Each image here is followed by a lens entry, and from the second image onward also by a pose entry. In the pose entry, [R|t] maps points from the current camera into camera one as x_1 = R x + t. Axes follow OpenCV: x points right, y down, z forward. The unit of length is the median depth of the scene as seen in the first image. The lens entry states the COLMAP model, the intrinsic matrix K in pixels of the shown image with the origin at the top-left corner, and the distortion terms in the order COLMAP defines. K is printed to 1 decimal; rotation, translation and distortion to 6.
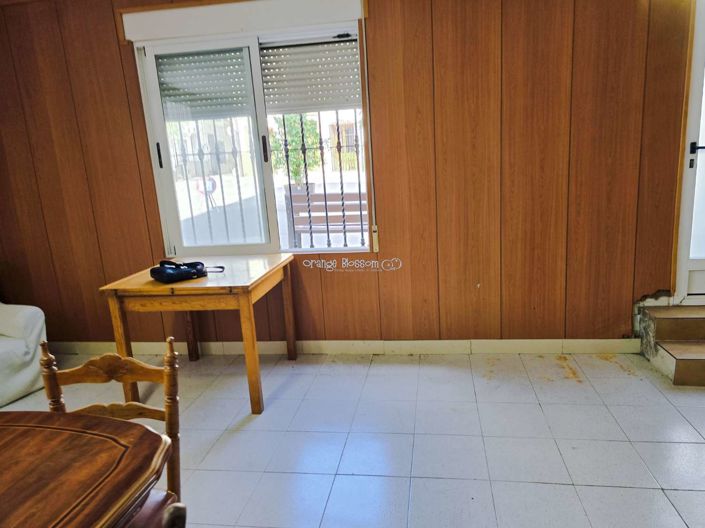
lens RADIAL K [[480.6, 0, 352.2], [0, 480.6, 264.5], [0, 0, 1]] dist [0.050319, -0.028996]
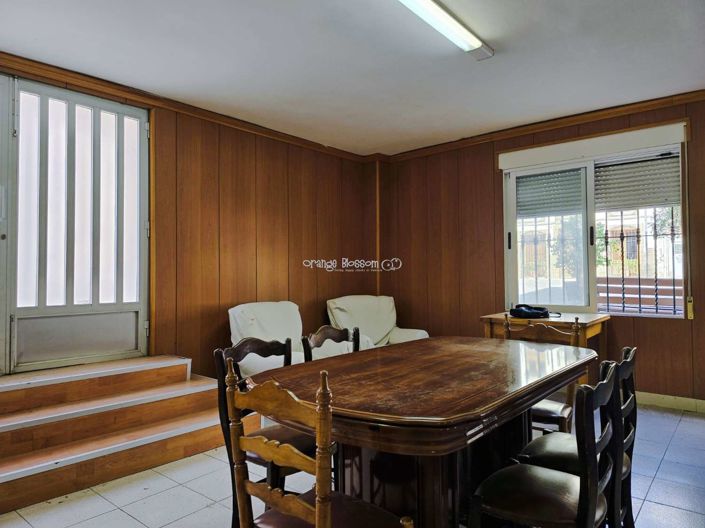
lens RADIAL K [[480.6, 0, 356.7], [0, 480.6, 262.2], [0, 0, 1]] dist [0.050319, -0.028996]
pose [[0.848120, 0.041396, -0.528184, -0.018061], [-0.146631, 0.976341, -0.158930, 0.146511], [0.509109, 0.212239, 0.834124, -0.464991]]
